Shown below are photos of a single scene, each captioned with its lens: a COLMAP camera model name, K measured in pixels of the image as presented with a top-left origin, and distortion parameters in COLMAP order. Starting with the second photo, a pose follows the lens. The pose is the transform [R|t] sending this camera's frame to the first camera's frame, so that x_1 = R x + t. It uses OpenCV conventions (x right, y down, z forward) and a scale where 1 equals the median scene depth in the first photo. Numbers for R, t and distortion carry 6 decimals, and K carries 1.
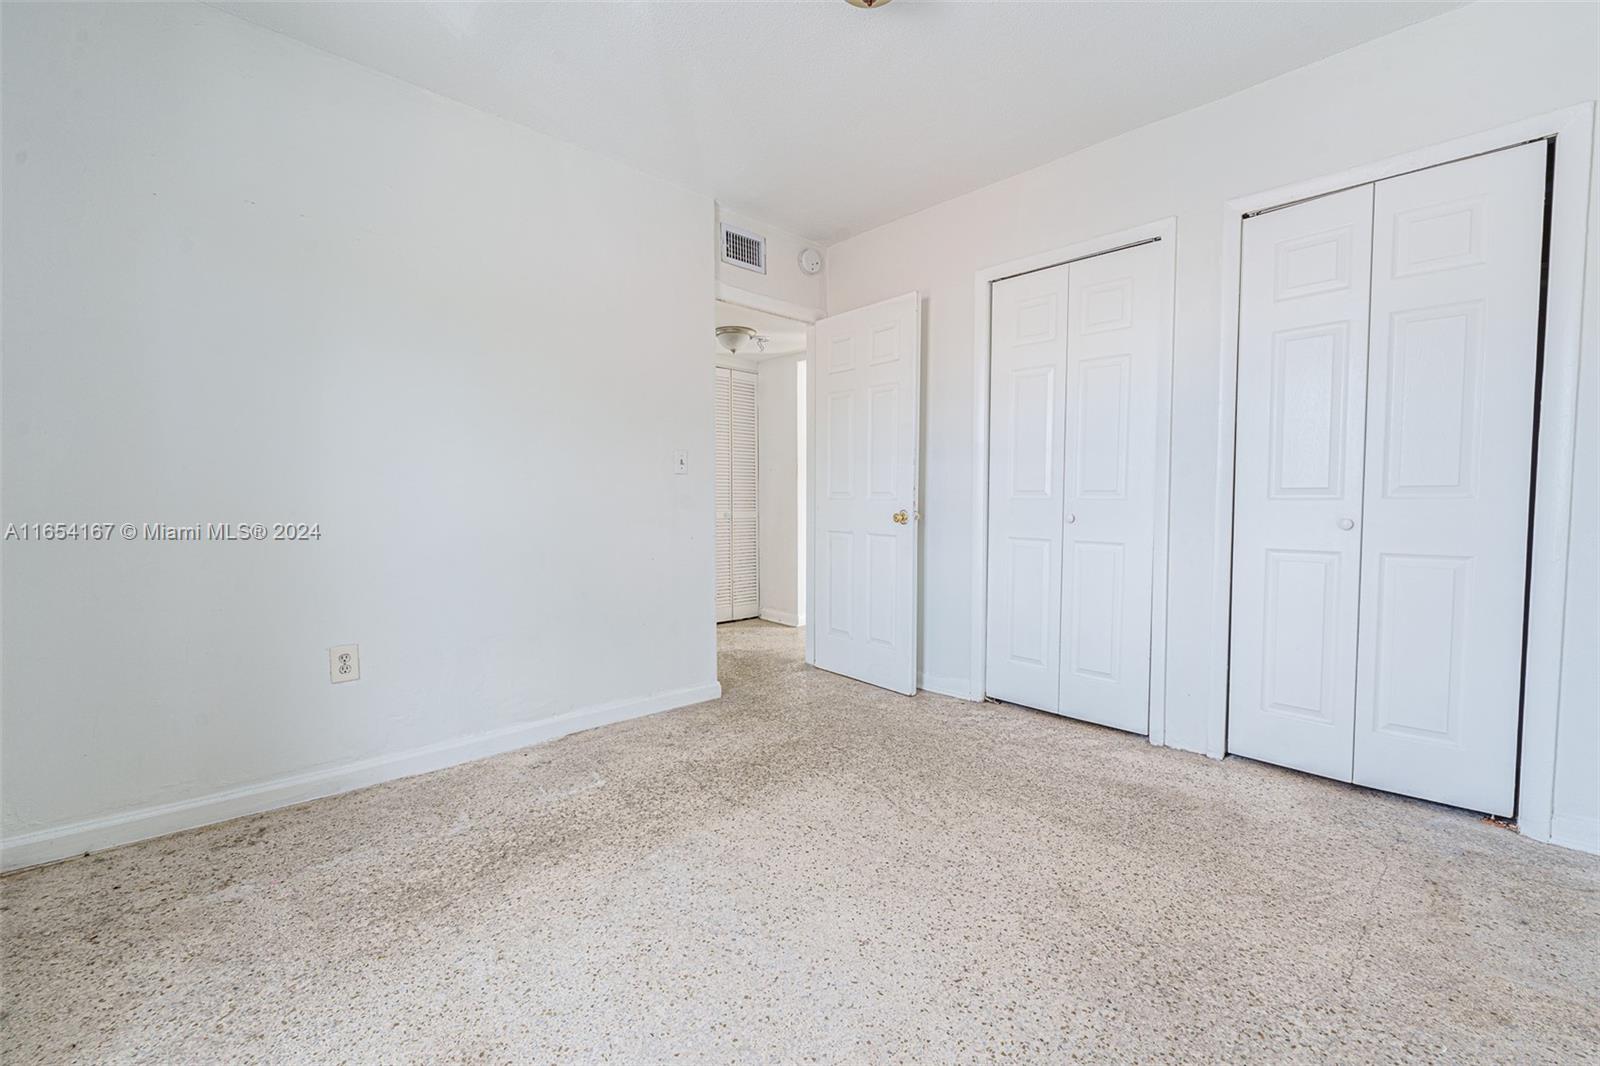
lens RADIAL K [[656.1, 0, 807.4], [0, 656.1, 524.0], [0, 0, 1]] dist [-0.000631, 0.000350]
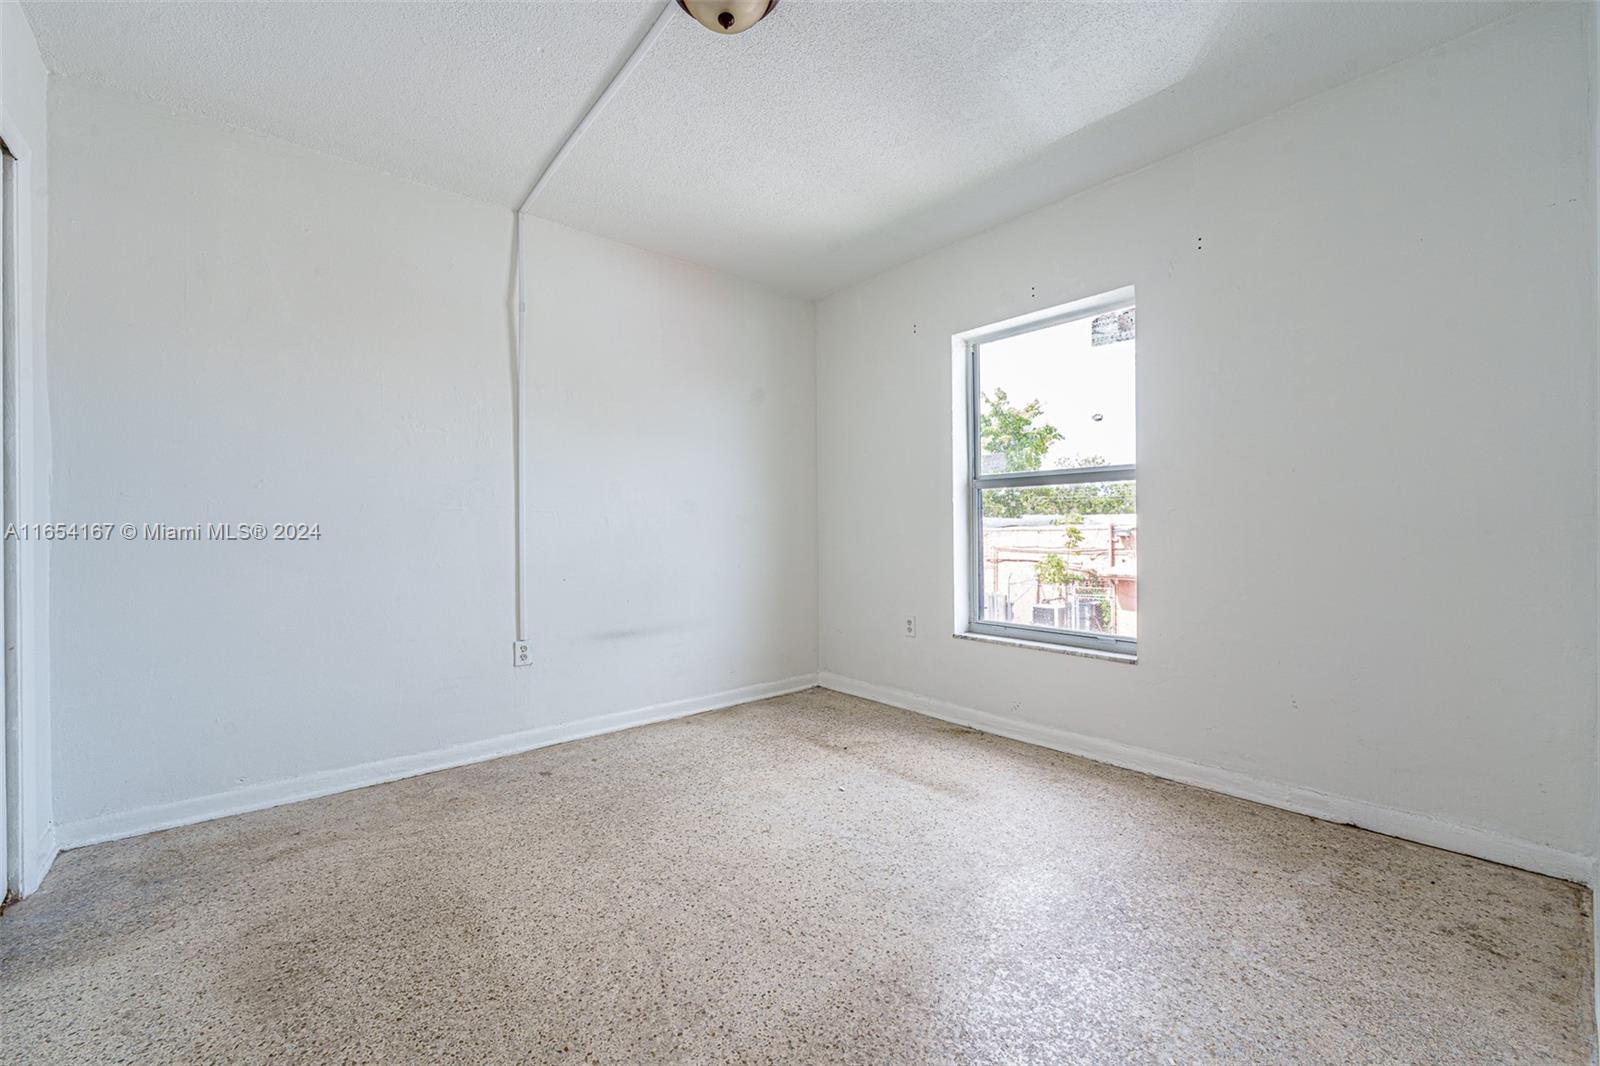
lens RADIAL K [[656.1, 0, 790.5], [0, 656.1, 528.1], [0, 0, 1]] dist [-0.000631, 0.000350]
pose [[-0.996973, 0.007190, 0.077420, -0.057588], [0.009791, 0.999398, 0.033273, -0.060787], [-0.077135, 0.033930, -0.996443, 1.608848]]
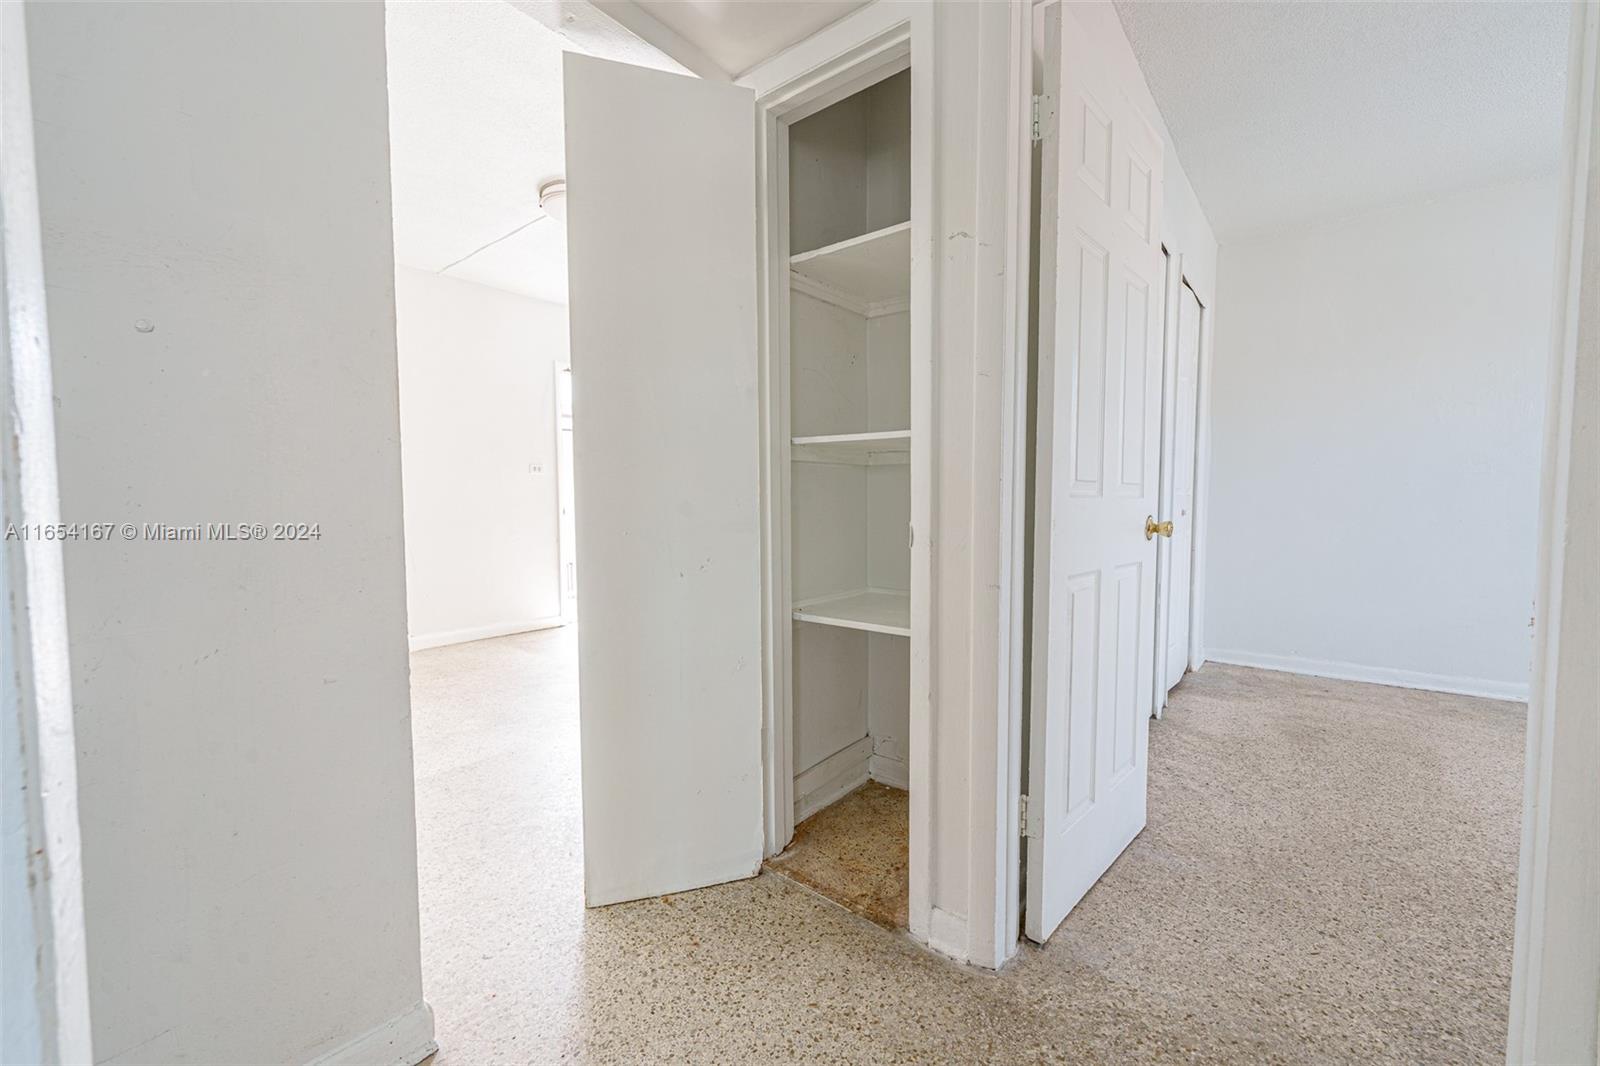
lens RADIAL K [[656.1, 0, 798.1], [0, 656.1, 542.8], [0, 0, 1]] dist [-0.000631, 0.000350]
pose [[-0.116542, -0.070458, 0.990683, -0.589950], [0.040177, 0.996330, 0.075586, -0.087097], [-0.992373, 0.048611, -0.113283, 2.082828]]
